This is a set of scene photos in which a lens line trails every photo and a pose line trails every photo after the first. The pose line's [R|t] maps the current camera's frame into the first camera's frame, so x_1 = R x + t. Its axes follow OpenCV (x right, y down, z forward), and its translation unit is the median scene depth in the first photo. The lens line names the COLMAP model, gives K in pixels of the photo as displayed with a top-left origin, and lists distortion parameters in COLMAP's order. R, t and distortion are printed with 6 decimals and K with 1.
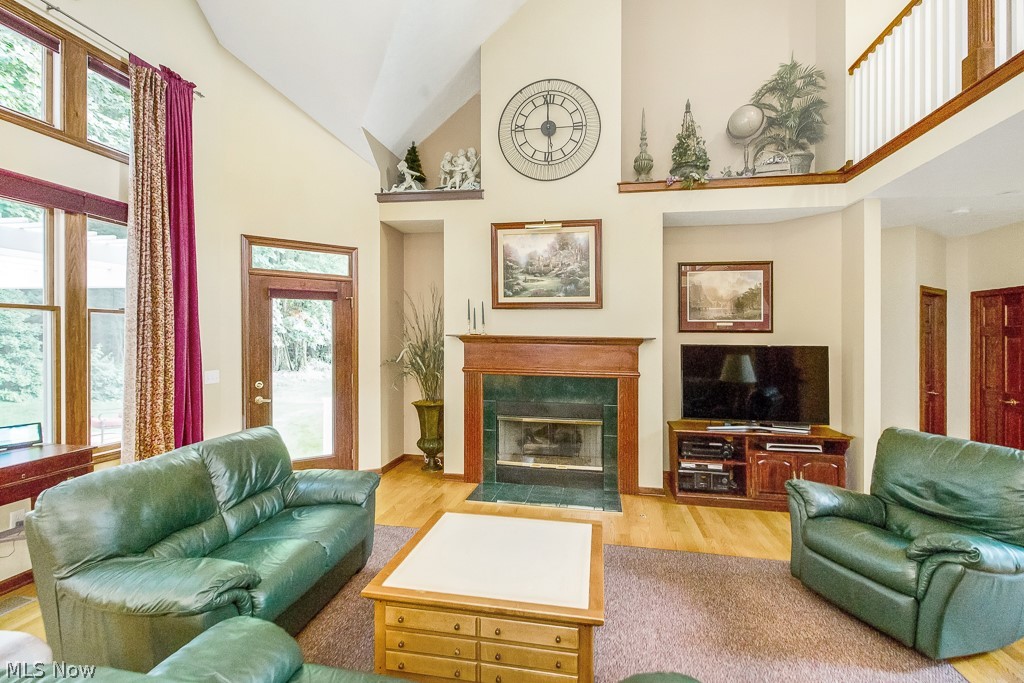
lens RADIAL K [[477.8, 0, 512.0], [0, 477.8, 341.5], [0, 0, 1]] dist [0.001014, -0.000275]
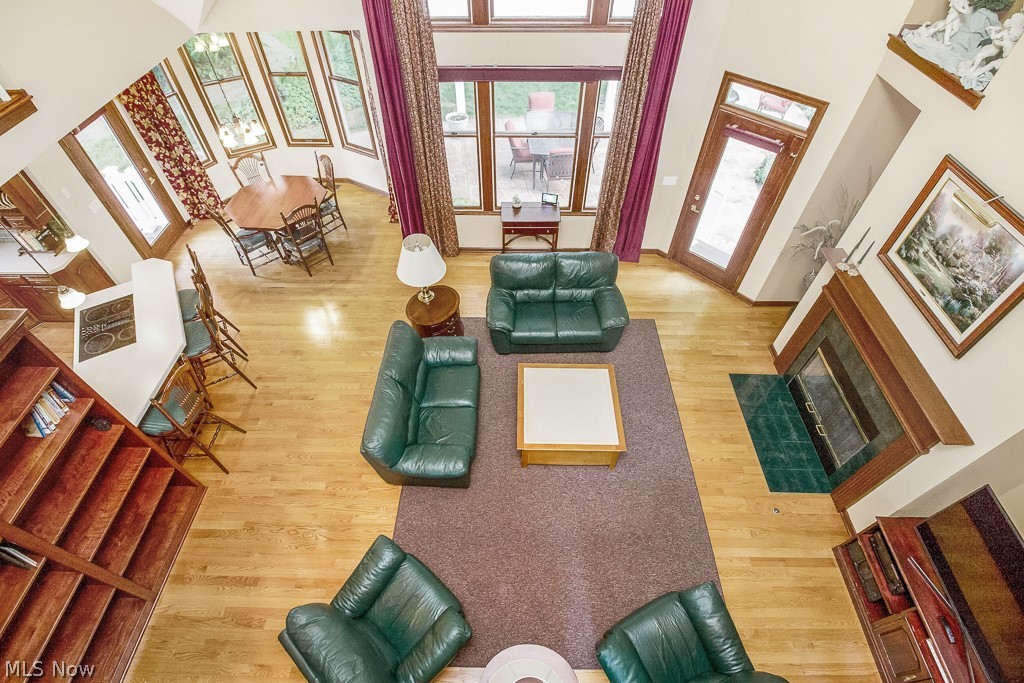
lens RADIAL K [[477.8, 0, 512.0], [0, 477.8, 341.5], [0, 0, 1]] dist [0.001014, -0.000275]
pose [[0.160900, 0.740590, -0.652409, 0.506489], [-0.016797, 0.662981, 0.748448, -0.579763], [0.986828, -0.109467, 0.119113, 0.281750]]
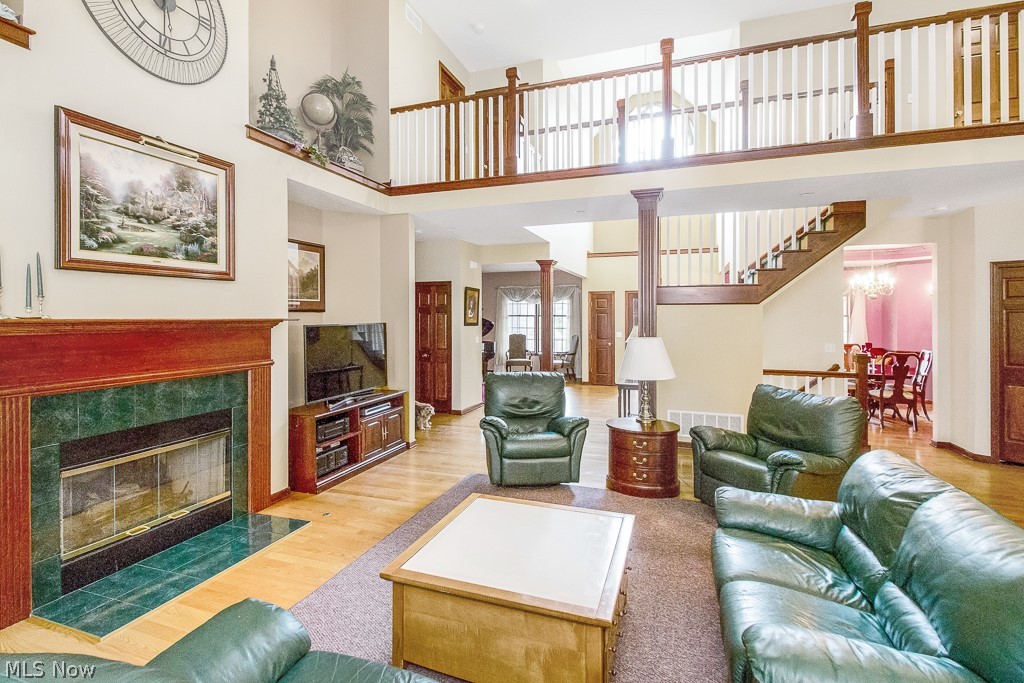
lens RADIAL K [[490.3, 0, 505.8], [0, 490.3, 314.7], [0, 0, 1]] dist [-0.000286, -0.000237]
pose [[0.157748, -0.009581, 0.987433, -0.506661], [0.015904, 0.999848, 0.007161, -0.014130], [-0.987351, 0.014574, 0.157876, 0.439593]]
